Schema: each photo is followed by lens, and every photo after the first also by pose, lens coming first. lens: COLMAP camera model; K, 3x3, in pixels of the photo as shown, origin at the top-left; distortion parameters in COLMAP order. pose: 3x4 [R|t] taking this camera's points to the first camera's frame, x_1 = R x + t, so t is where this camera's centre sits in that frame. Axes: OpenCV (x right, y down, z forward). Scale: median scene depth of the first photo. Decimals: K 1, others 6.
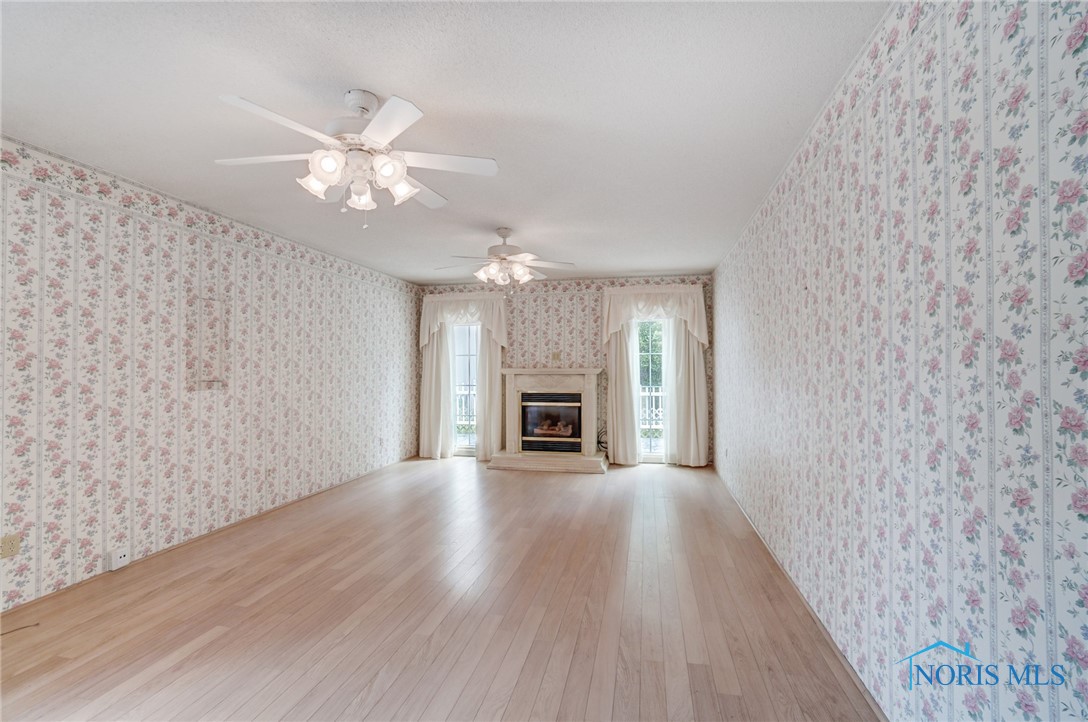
lens RADIAL K [[478.7, 0, 532.9], [0, 478.7, 353.3], [0, 0, 1]] dist [-0.029831, 0.007852]
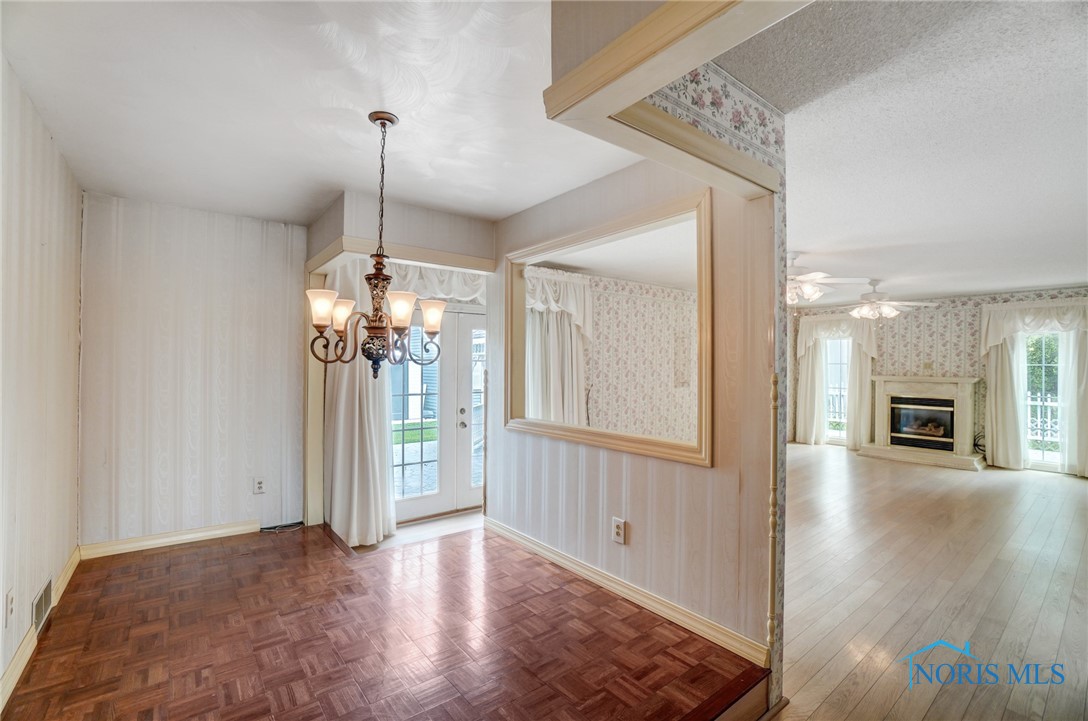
lens RADIAL K [[478.7, 0, 548.6], [0, 478.7, 362.2], [0, 0, 1]] dist [-0.029831, 0.007852]
pose [[0.787454, 0.009265, -0.616303, 0.029092], [0.010102, 0.999559, 0.027934, -0.044629], [0.616290, -0.028223, 0.787013, -0.455577]]
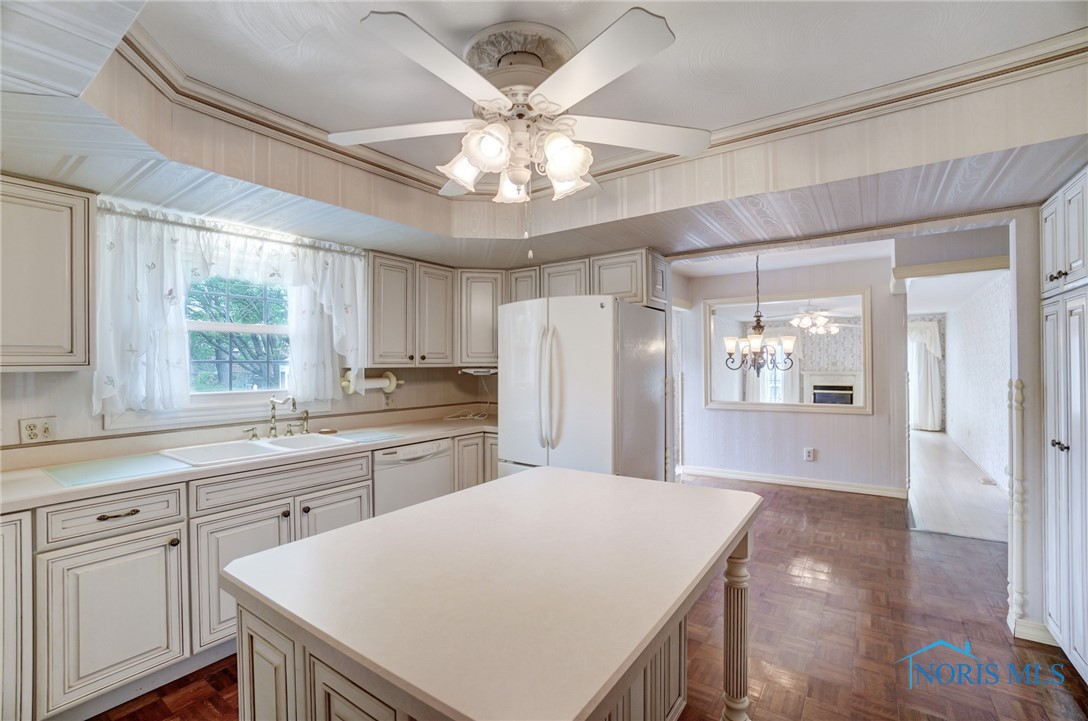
lens RADIAL K [[478.7, 0, 543.7], [0, 478.7, 356.5], [0, 0, 1]] dist [-0.029831, 0.007852]
pose [[0.927322, -0.005936, -0.374216, -0.288590], [0.014112, 0.999718, 0.019112, -0.070154], [0.373997, -0.023003, 0.927144, -0.985881]]
